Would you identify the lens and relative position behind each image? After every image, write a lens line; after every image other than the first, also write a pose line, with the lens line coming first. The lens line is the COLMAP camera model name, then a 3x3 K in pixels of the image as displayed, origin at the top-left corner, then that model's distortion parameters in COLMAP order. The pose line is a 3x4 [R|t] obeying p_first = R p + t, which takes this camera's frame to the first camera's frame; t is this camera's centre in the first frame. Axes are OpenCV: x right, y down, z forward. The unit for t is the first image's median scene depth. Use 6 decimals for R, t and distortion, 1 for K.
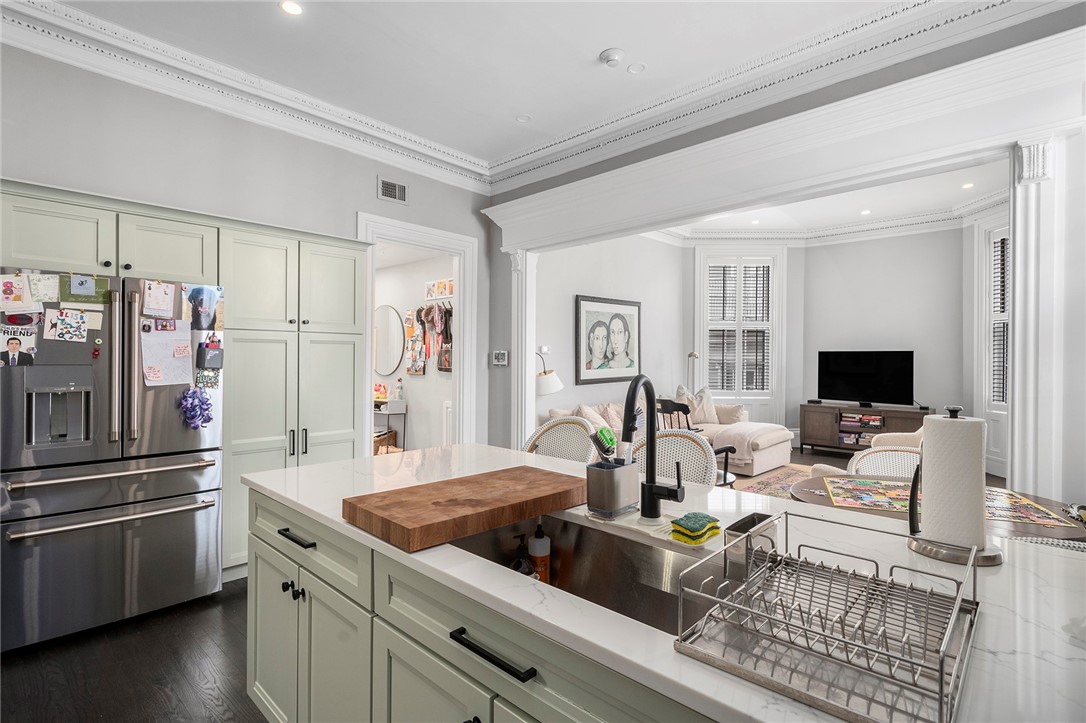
lens RADIAL K [[517.7, 0, 543.0], [0, 517.7, 361.5], [0, 0, 1]] dist [-0.002677, -0.000245]
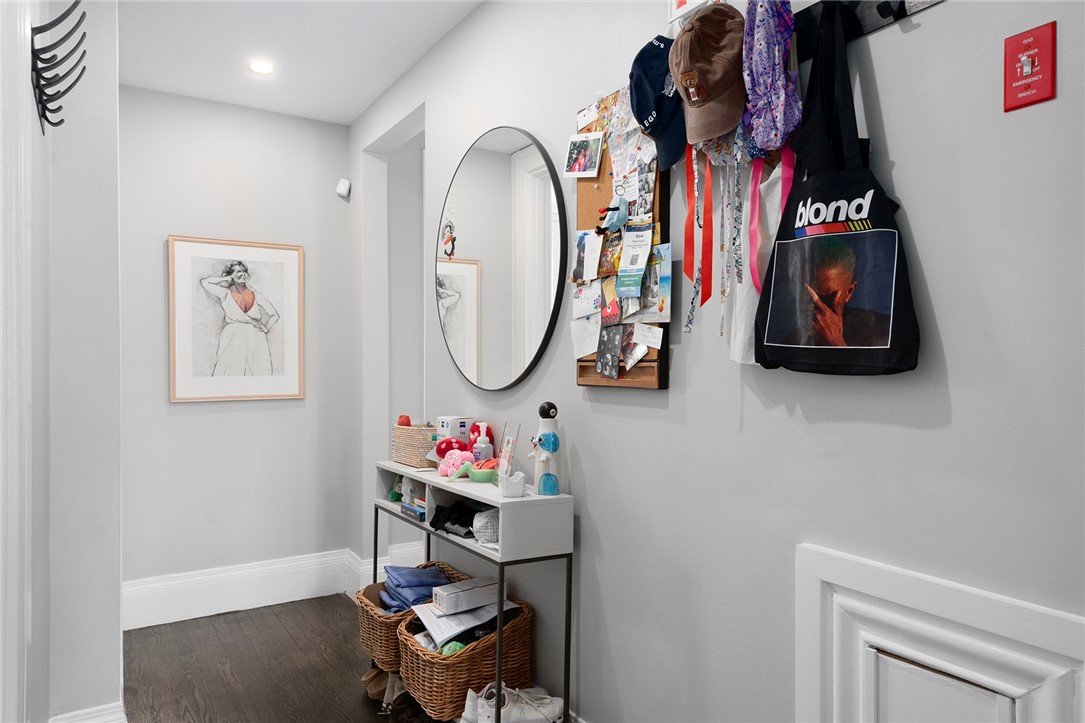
lens RADIAL K [[696.5, 0, 542.5], [0, 696.5, 361.5], [0, 0, 1]] dist [-0.000093, -0.000031]
pose [[0.967961, -0.009248, -0.250929, -0.206396], [0.007373, 0.999937, -0.008413, 0.016335], [0.250991, 0.006294, 0.967969, 0.717260]]
